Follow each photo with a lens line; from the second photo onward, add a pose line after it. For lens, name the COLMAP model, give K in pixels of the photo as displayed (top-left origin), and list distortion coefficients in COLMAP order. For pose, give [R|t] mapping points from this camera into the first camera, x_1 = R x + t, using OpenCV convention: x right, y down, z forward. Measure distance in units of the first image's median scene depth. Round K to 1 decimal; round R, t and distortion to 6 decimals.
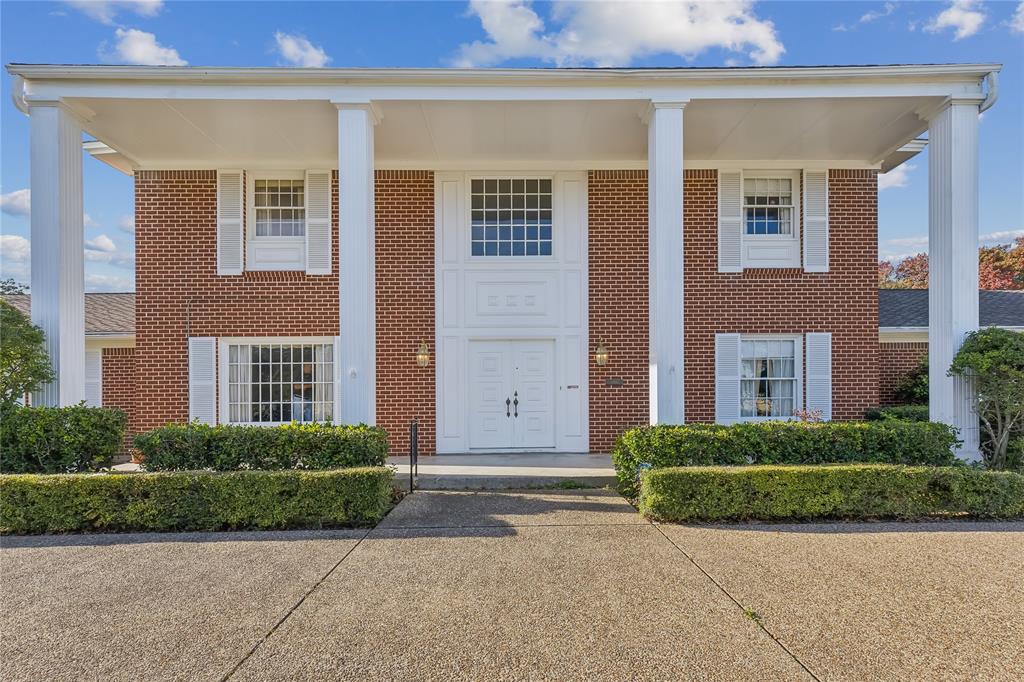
lens RADIAL K [[462.1, 0, 511.8], [0, 462.1, 379.0], [0, 0, 1]] dist [0.004708, 0.000426]
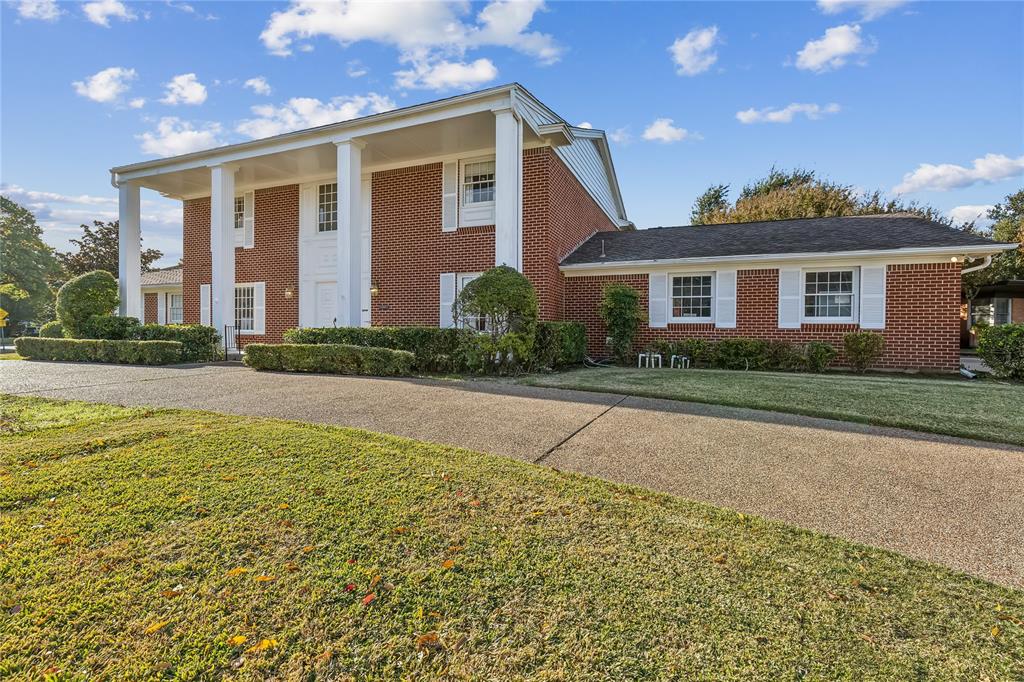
lens RADIAL K [[462.1, 0, 515.7], [0, 462.1, 337.4], [0, 0, 1]] dist [0.004708, 0.000426]
pose [[0.927219, 0.017238, -0.374122, 1.211792], [-0.011410, 0.999777, 0.017787, 0.076354], [0.374345, -0.012224, 0.927209, -0.284237]]
